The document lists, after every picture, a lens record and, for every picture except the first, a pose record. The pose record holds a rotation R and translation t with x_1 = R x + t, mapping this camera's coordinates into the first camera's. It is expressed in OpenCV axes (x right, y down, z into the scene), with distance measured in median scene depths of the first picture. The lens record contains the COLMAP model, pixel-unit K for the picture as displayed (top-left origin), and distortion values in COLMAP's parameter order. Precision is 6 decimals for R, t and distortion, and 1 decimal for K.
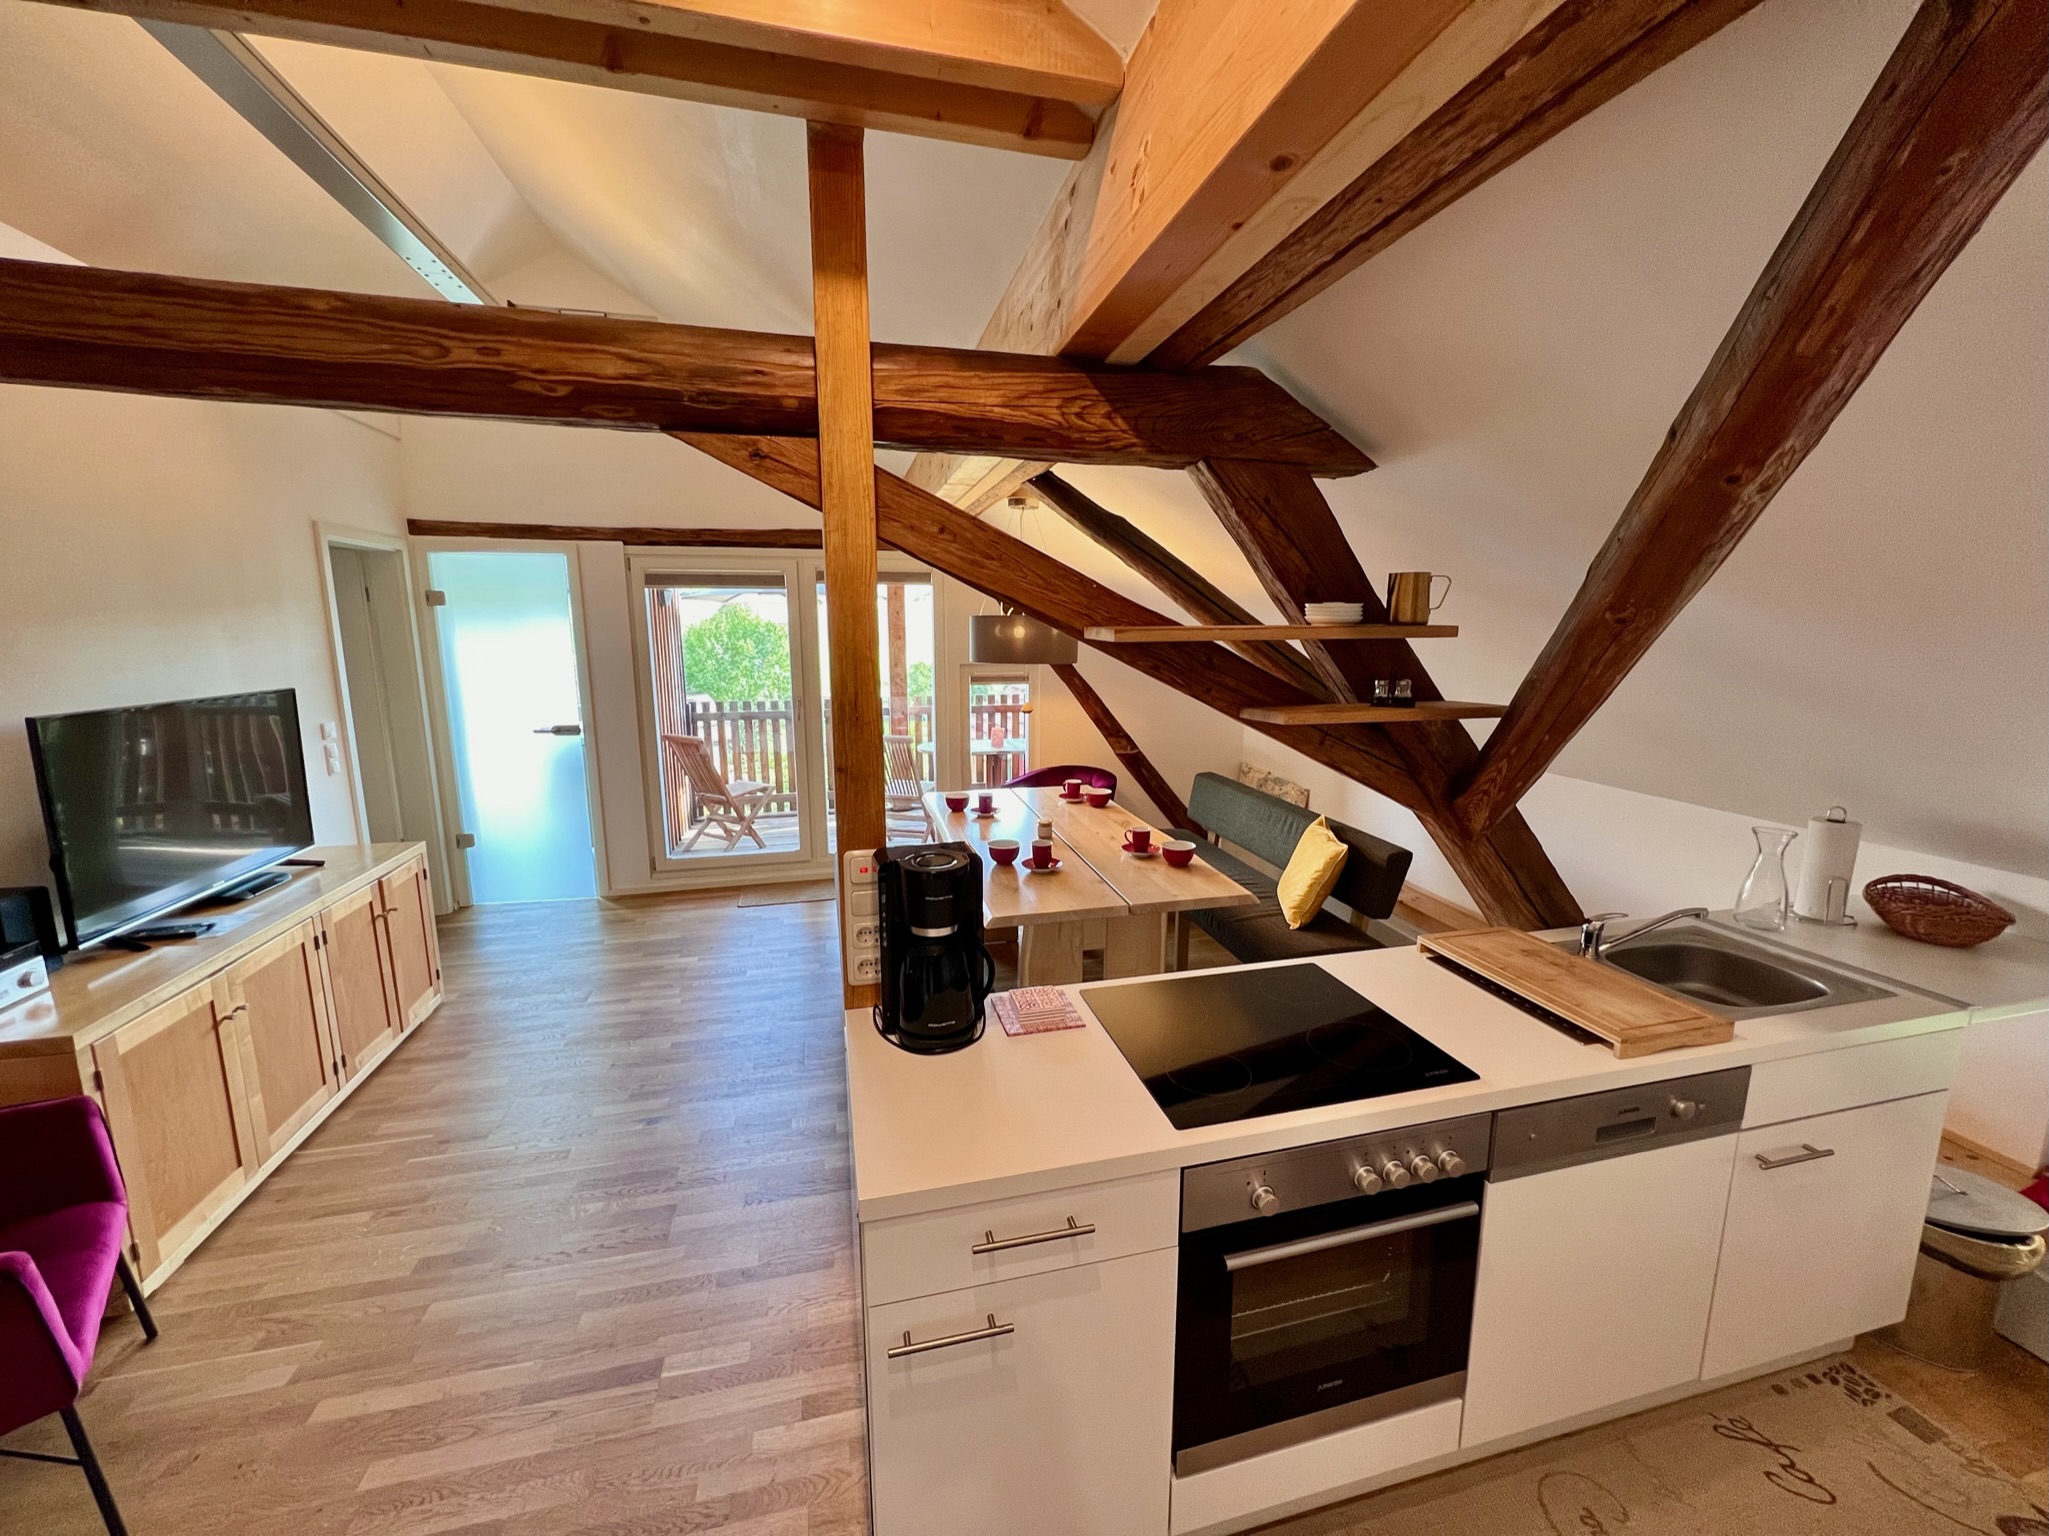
lens RADIAL K [[818.3, 0, 1028.7], [0, 818.3, 769.1], [0, 0, 1]] dist [-0.005590, 0.005426]
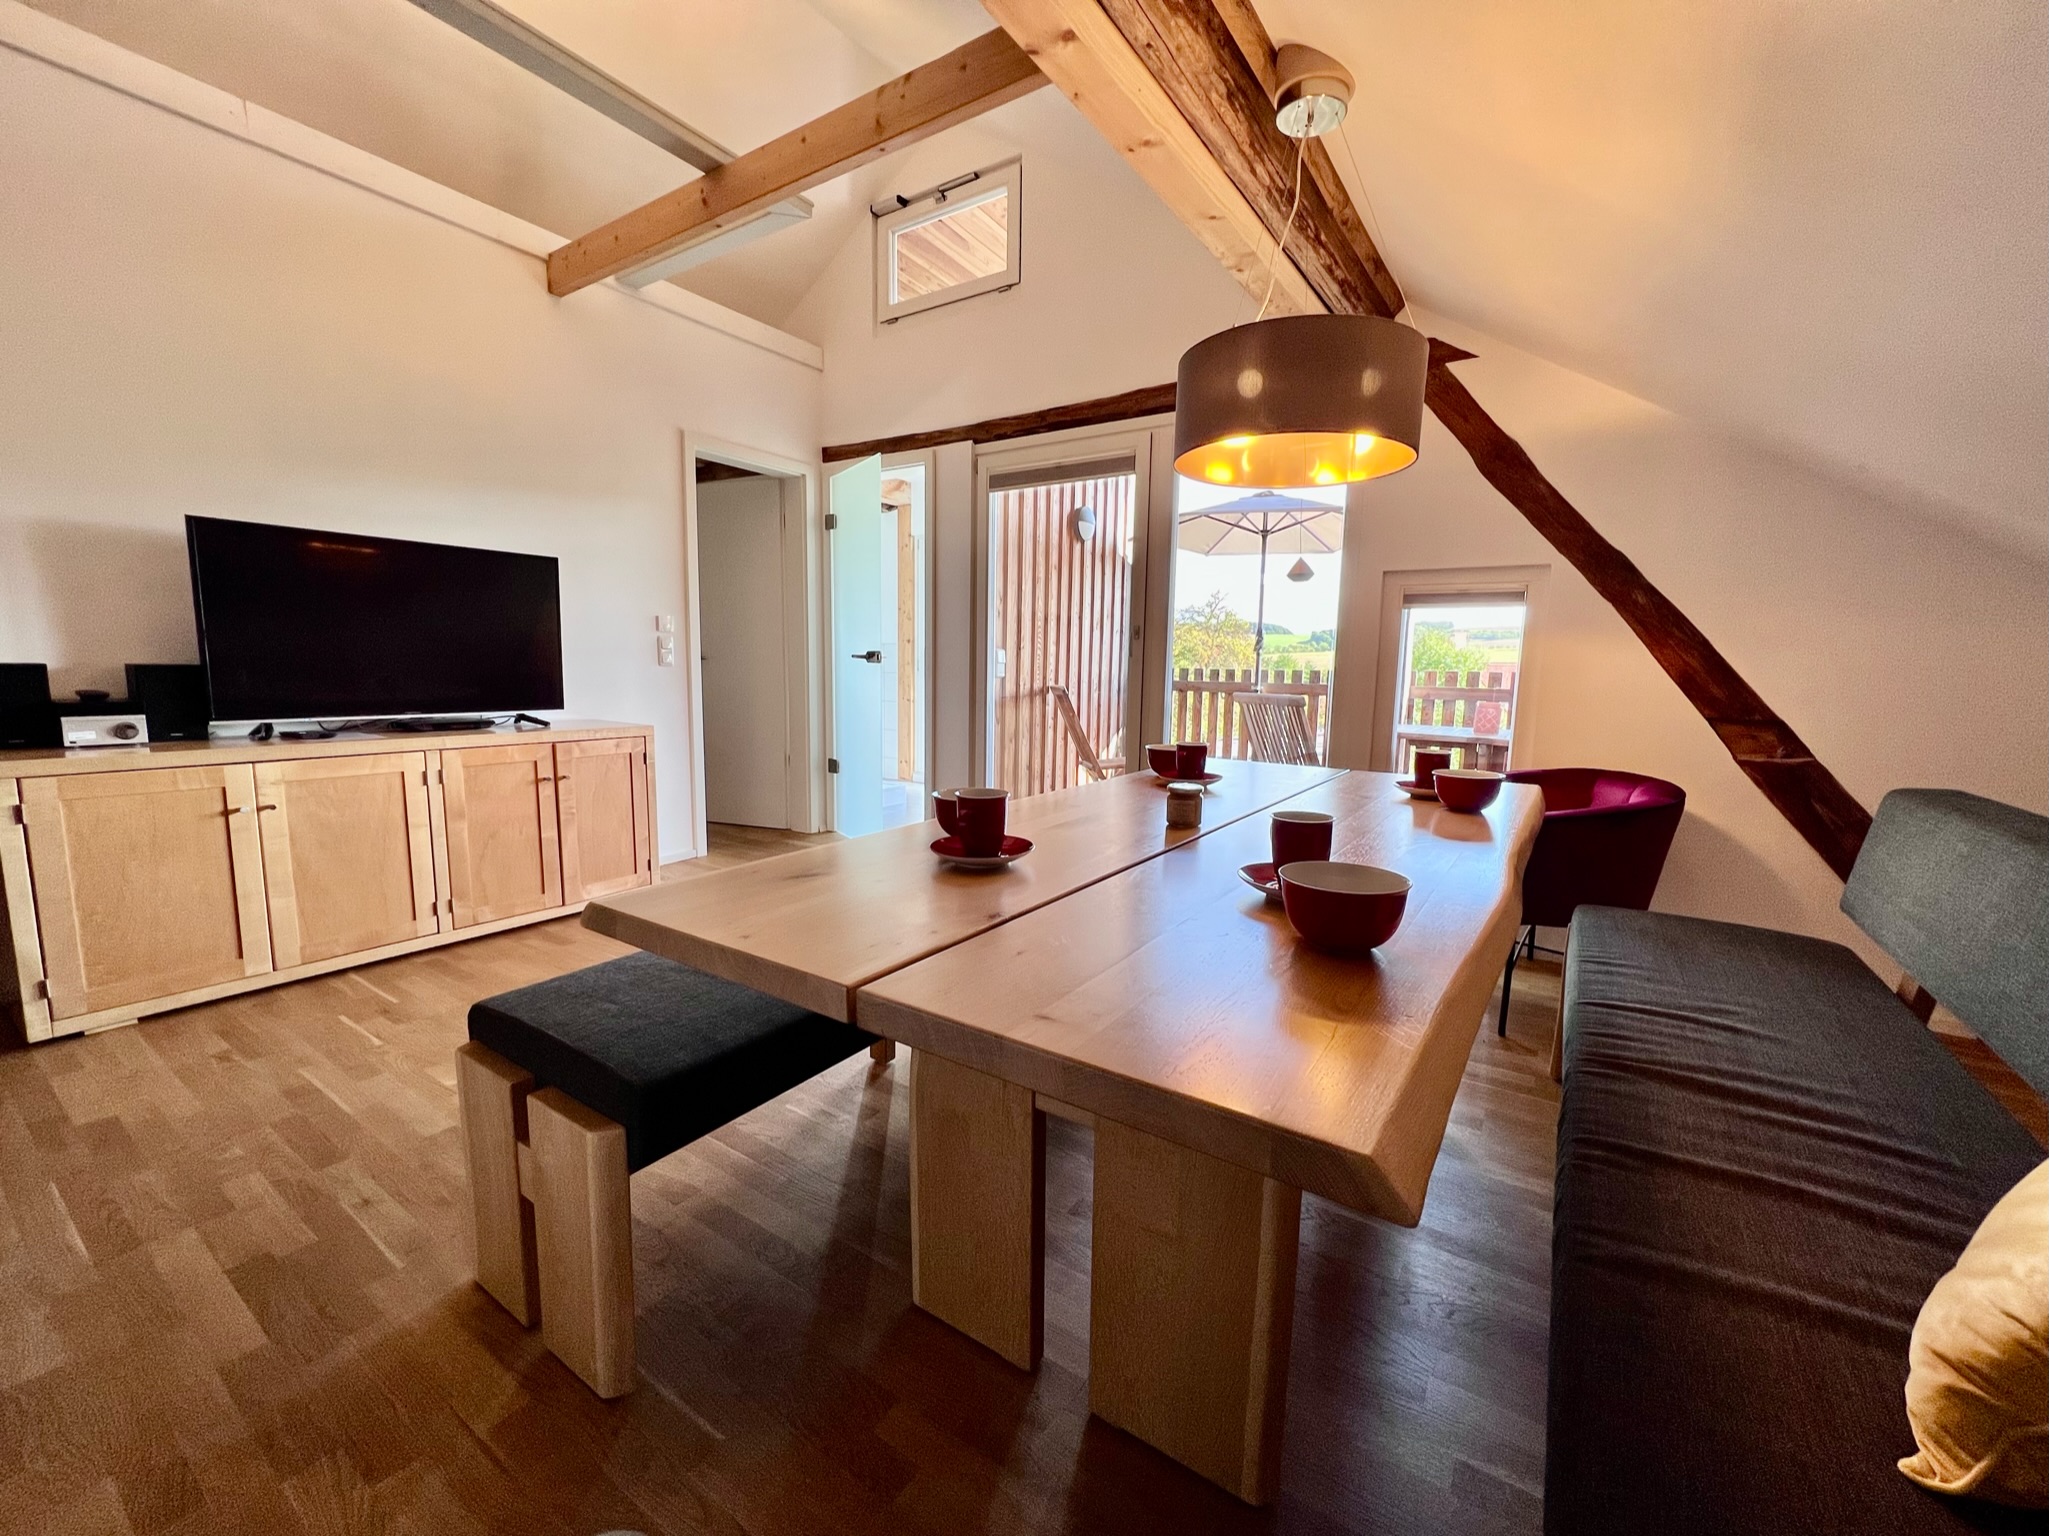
lens RADIAL K [[818.3, 0, 1028.7], [0, 818.3, 769.1], [0, 0, 1]] dist [-0.005590, 0.005426]
pose [[0.669871, 0.107820, -0.734608, 0.212236], [-0.147547, 0.988998, 0.010613, 0.046399], [0.727670, 0.101280, 0.678409, 0.493802]]
